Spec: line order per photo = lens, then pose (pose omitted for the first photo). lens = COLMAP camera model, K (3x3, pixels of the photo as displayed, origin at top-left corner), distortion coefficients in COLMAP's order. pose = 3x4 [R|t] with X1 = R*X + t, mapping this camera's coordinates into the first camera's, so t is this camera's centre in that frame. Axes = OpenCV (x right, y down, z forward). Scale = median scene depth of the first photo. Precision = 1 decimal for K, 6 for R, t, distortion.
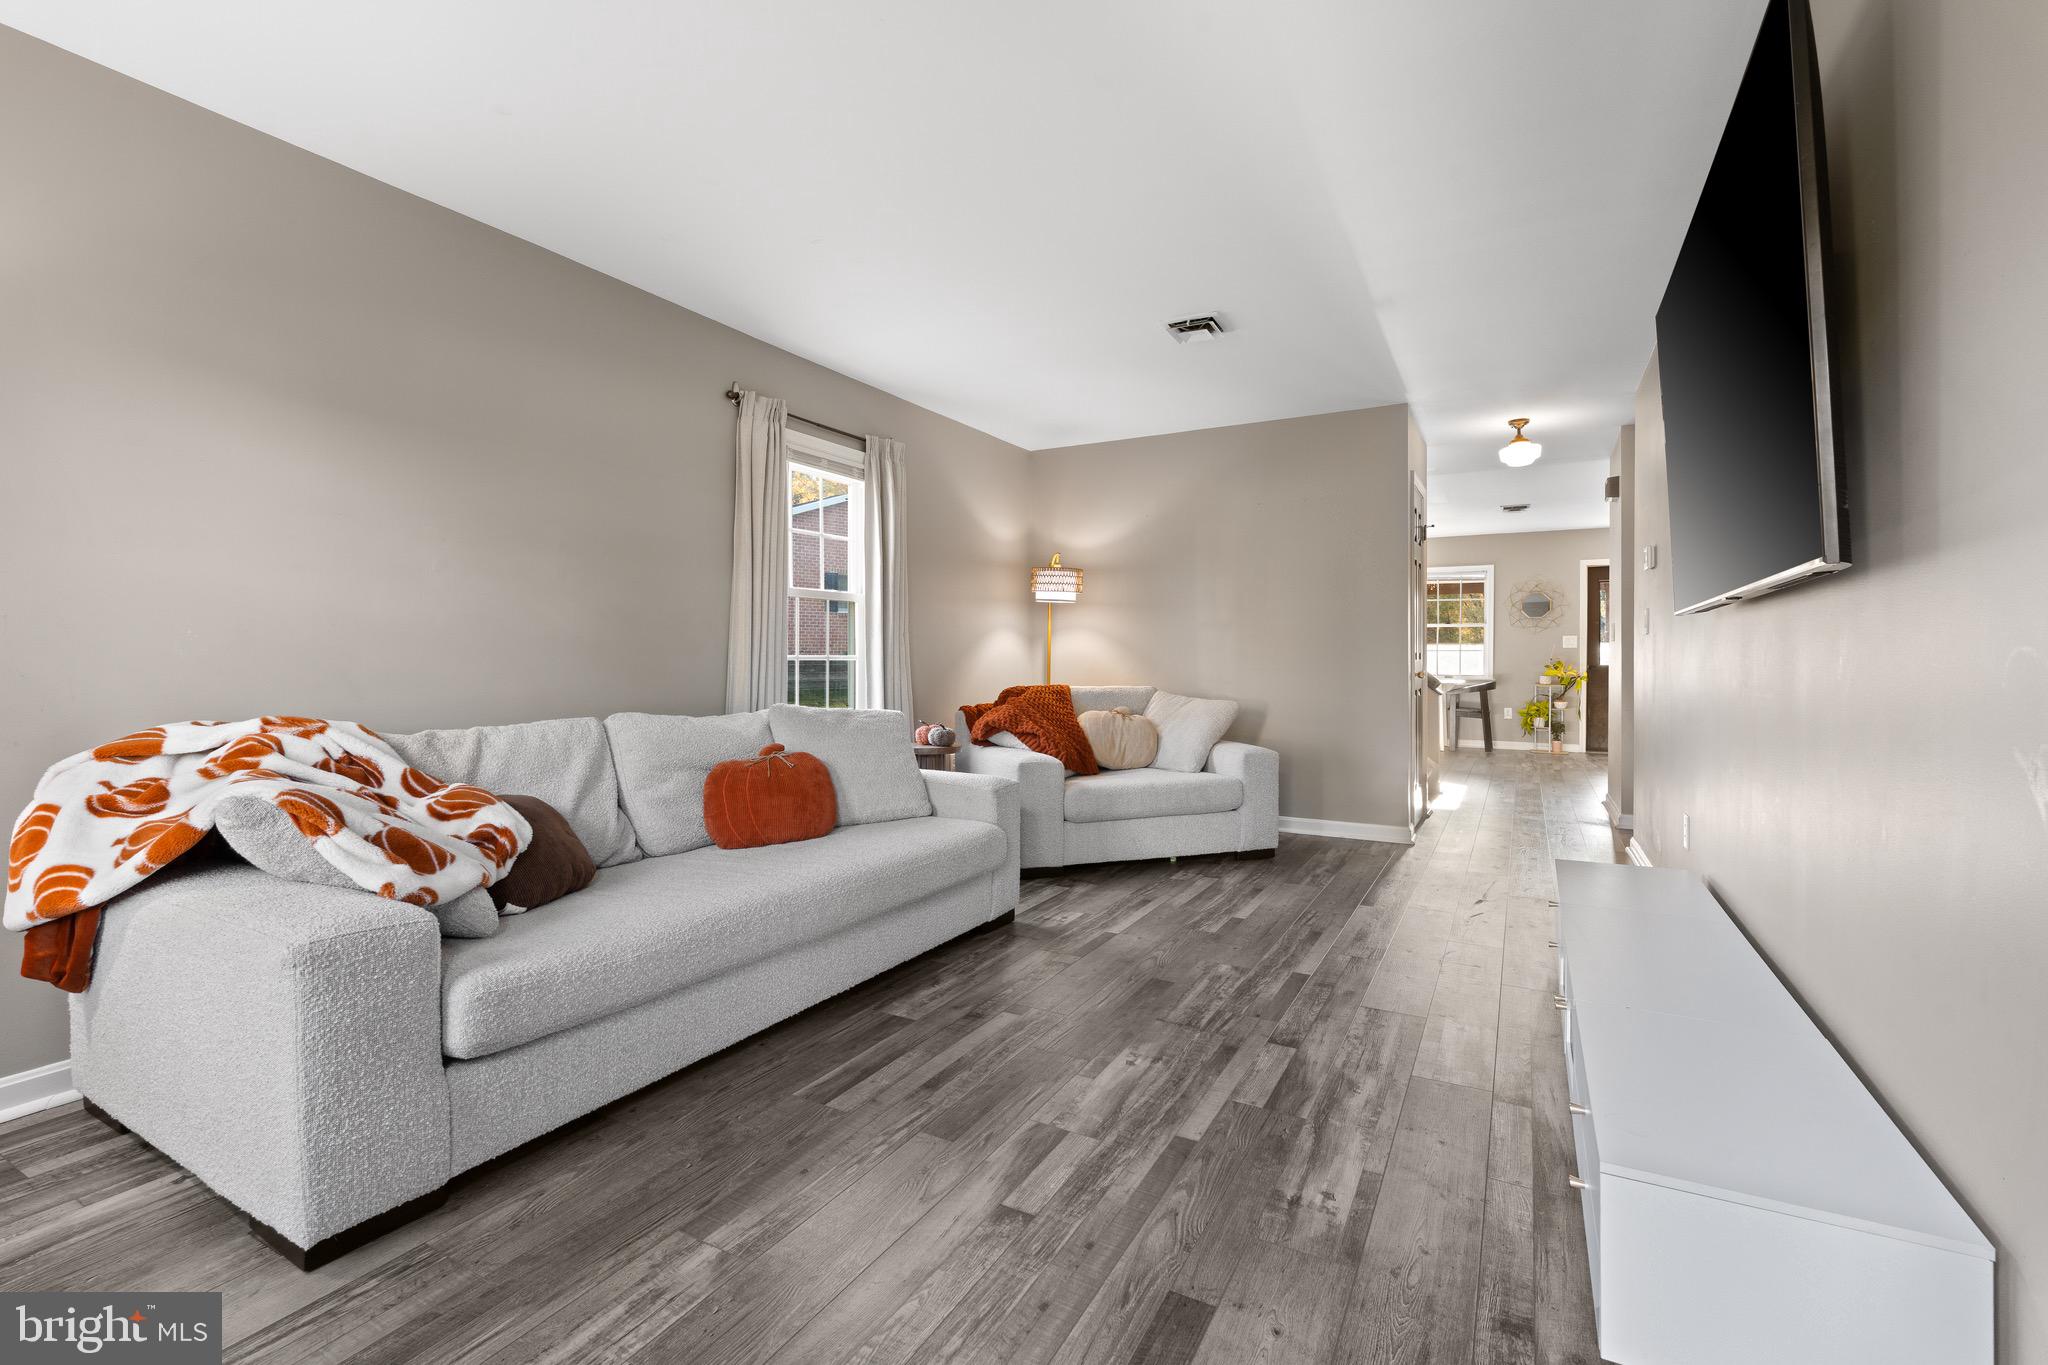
lens RADIAL K [[919.3, 0, 1017.4], [0, 919.3, 662.1], [0, 0, 1]] dist [-0.003082, -0.000212]
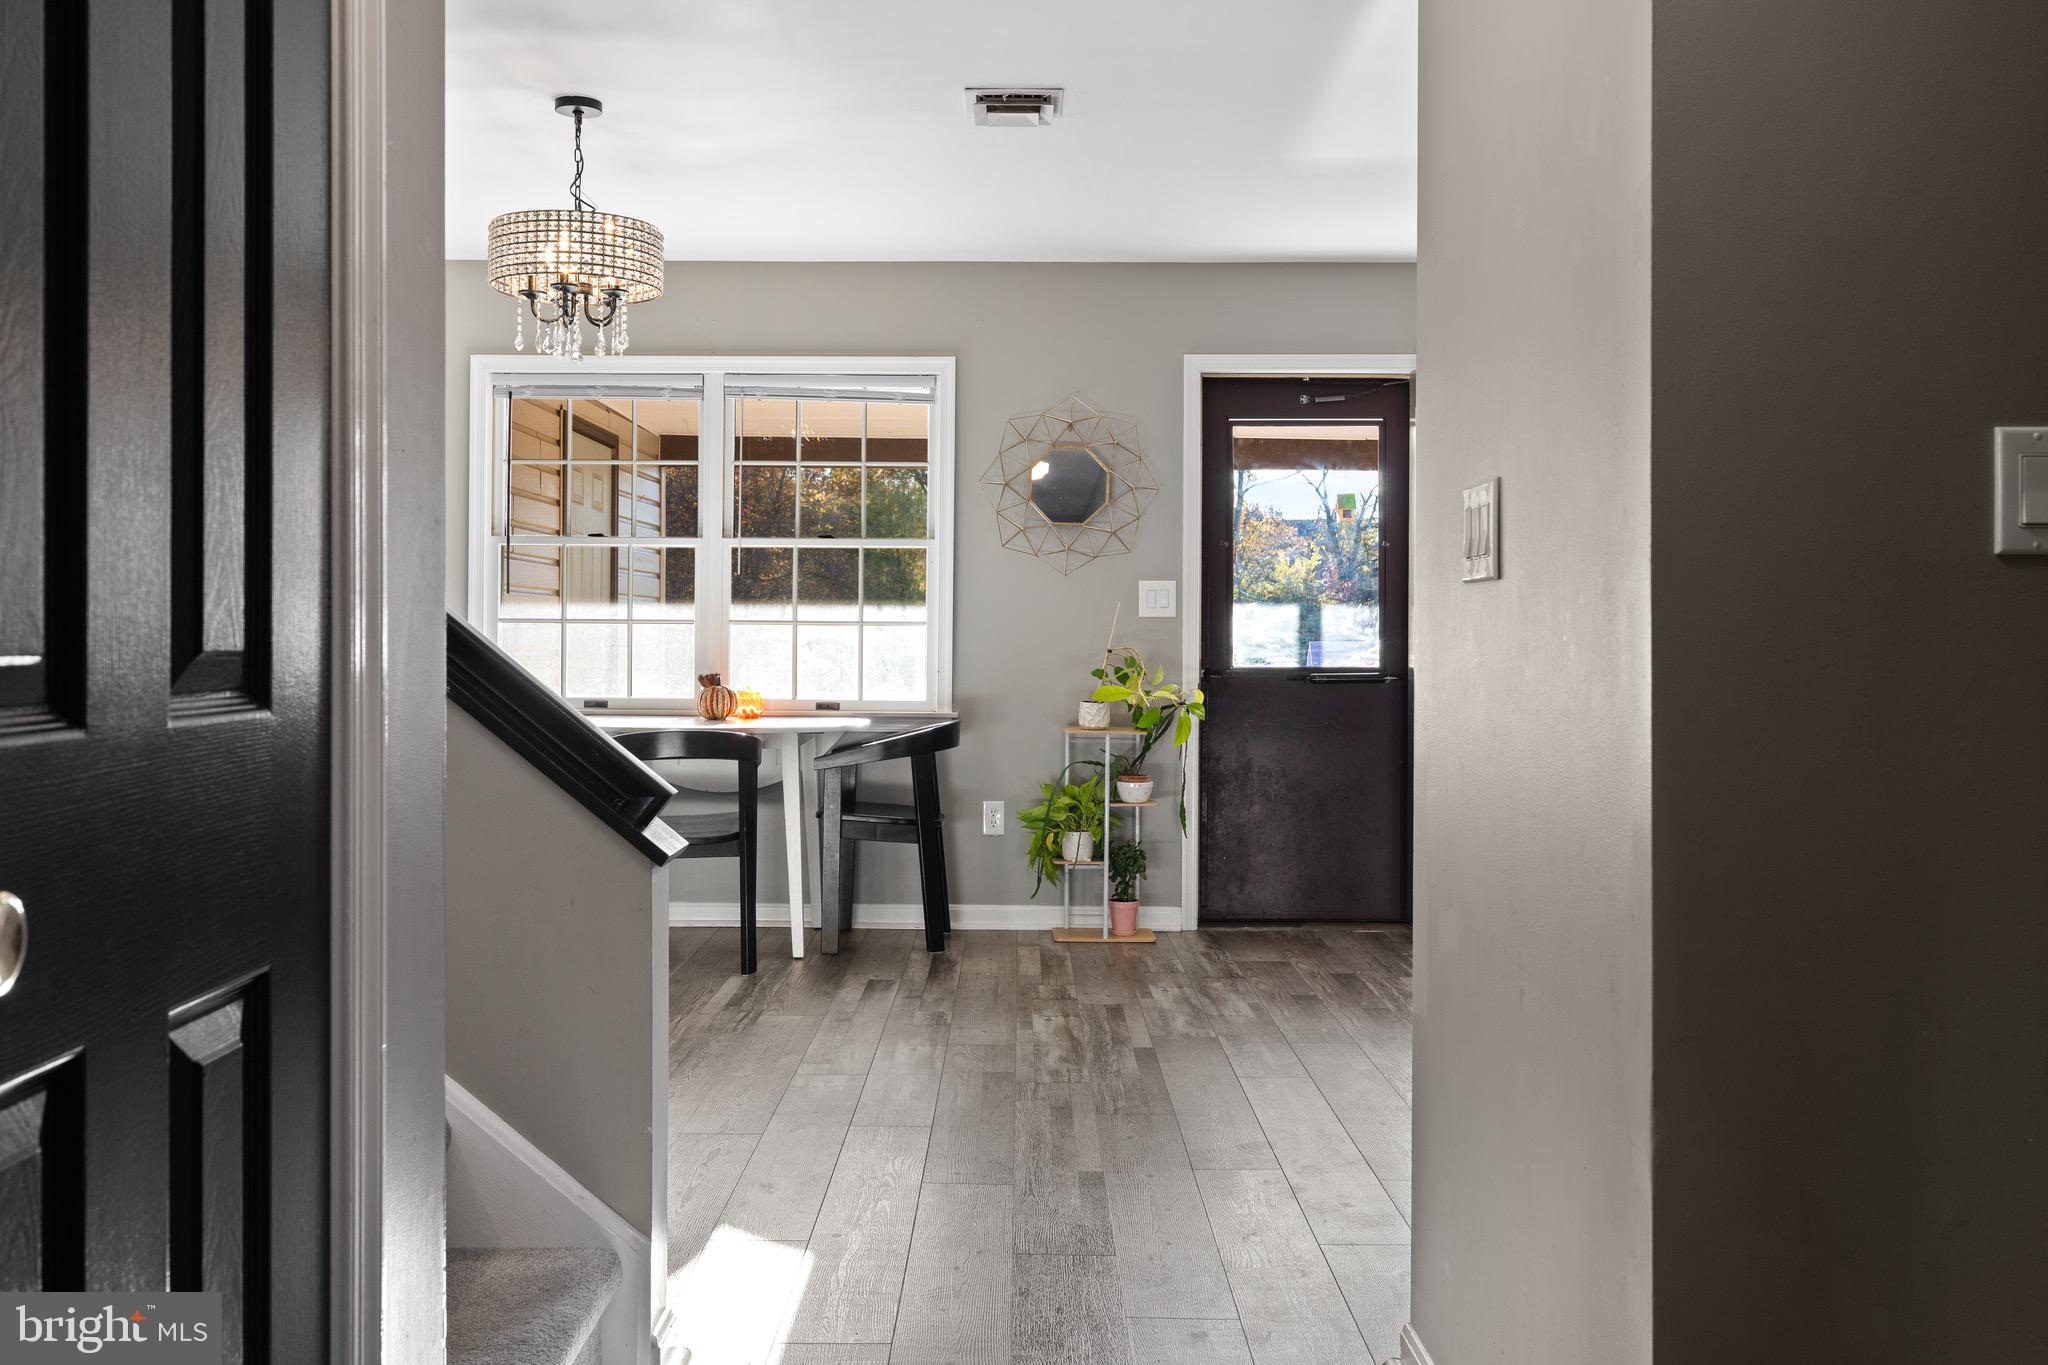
lens RADIAL K [[1838.8, 0, 1023.8], [0, 1838.8, 661.2], [0, 0, 1]] dist [-0.009450, -0.016748]
pose [[0.877727, -0.006833, 0.479112, 0.241761], [0.000821, 0.999918, 0.012757, -0.008229], [-0.479160, -0.010804, 0.877661, 0.441870]]
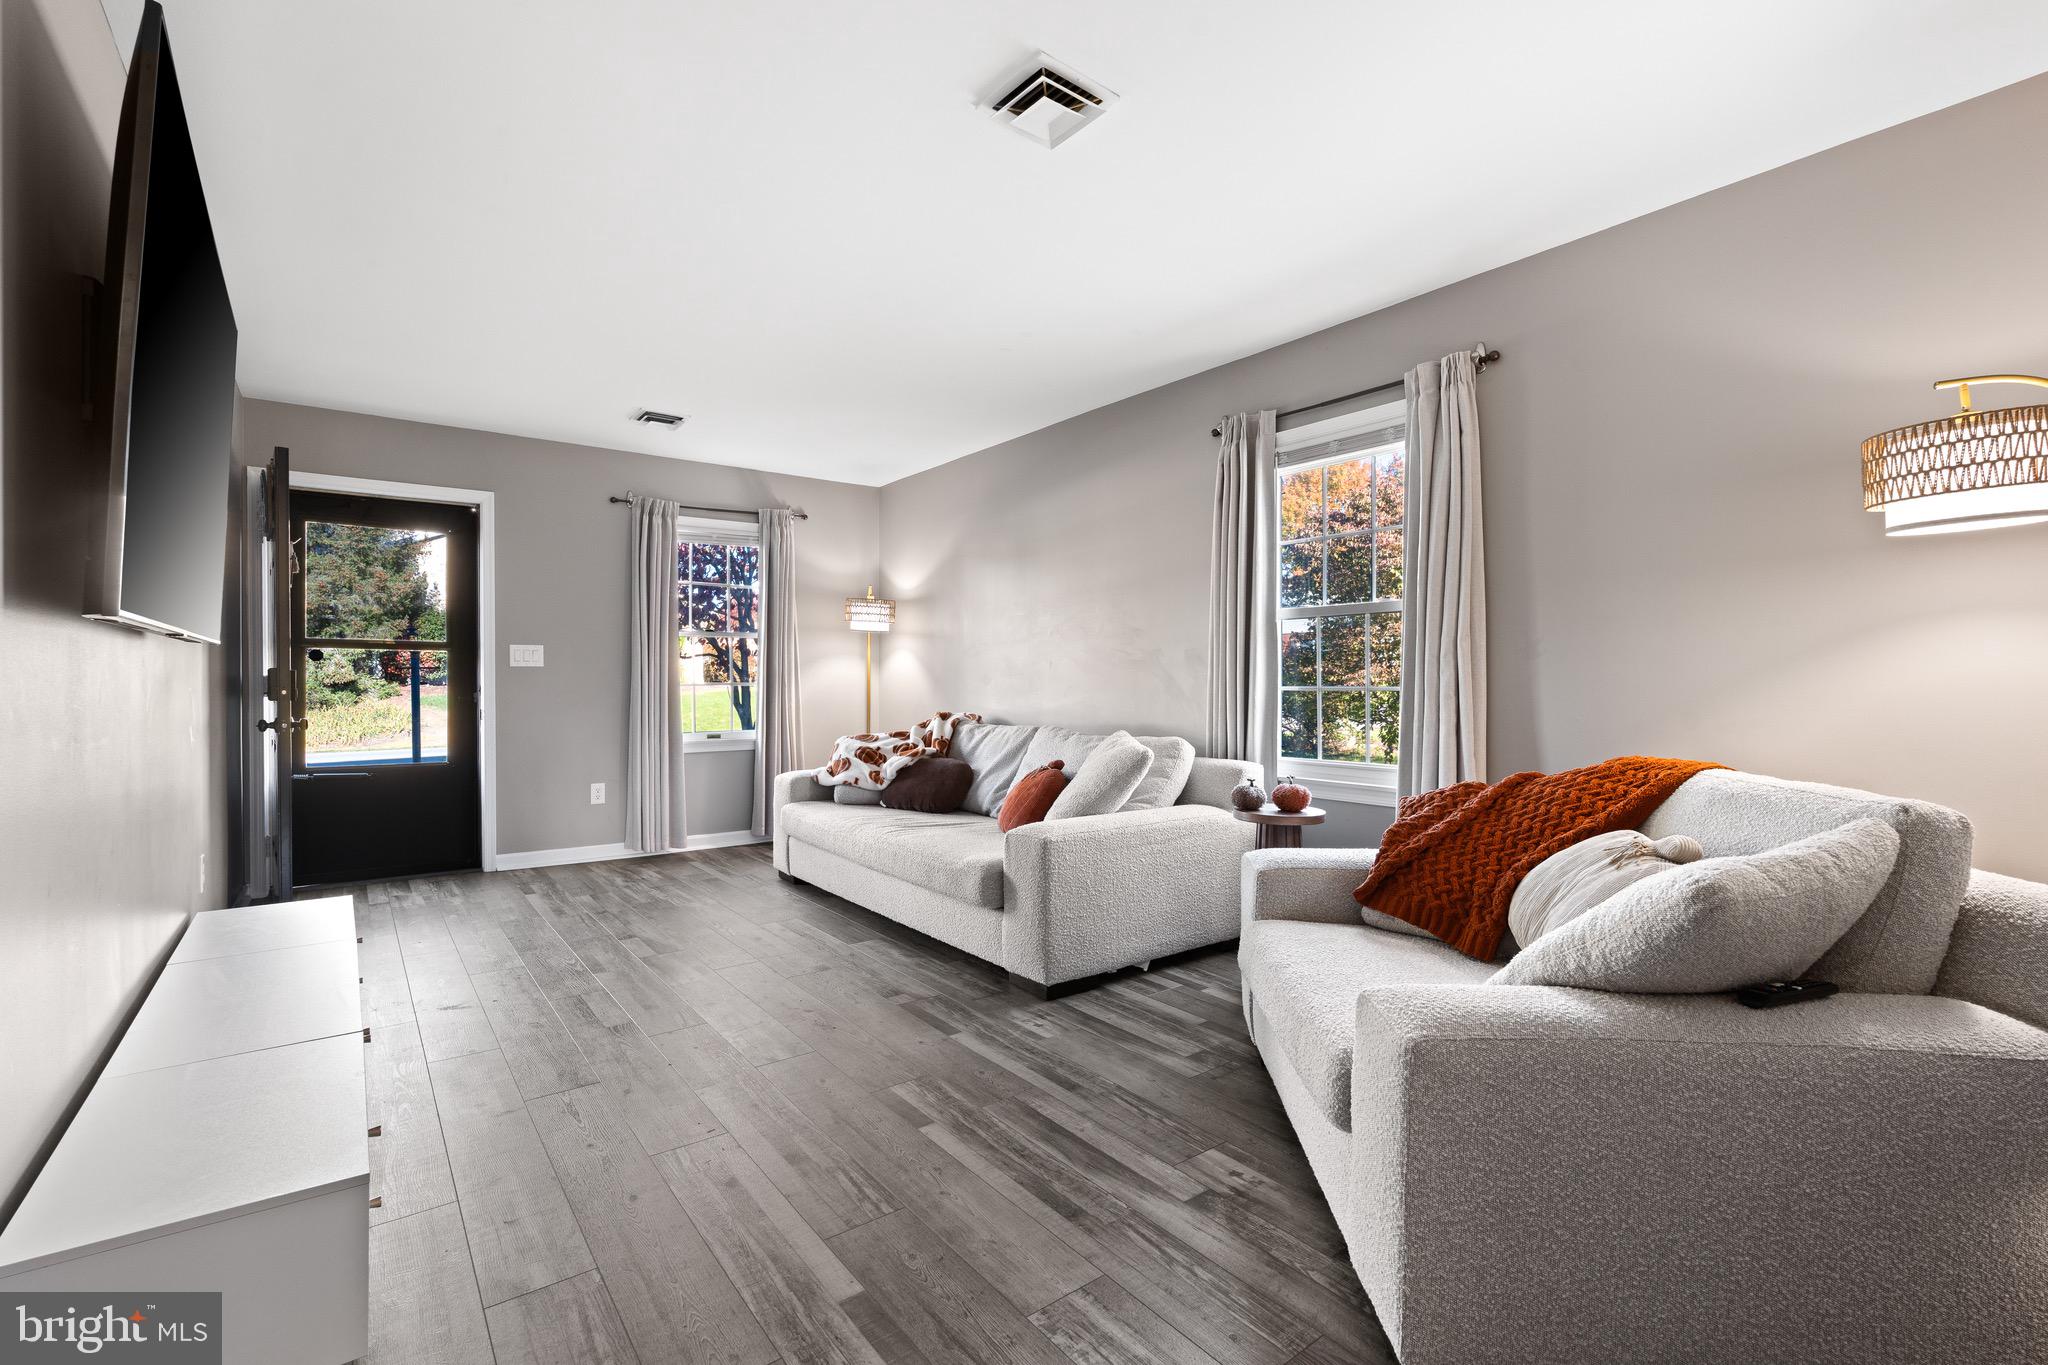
lens RADIAL K [[919.3, 0, 1018.3], [0, 919.3, 683.8], [0, 0, 1]] dist [-0.003082, -0.000212]
pose [[-0.417936, -0.003944, -0.908468, 0.696801], [-0.003694, 0.999990, -0.002642, -0.006695], [0.908469, 0.002252, -0.417947, 1.194525]]
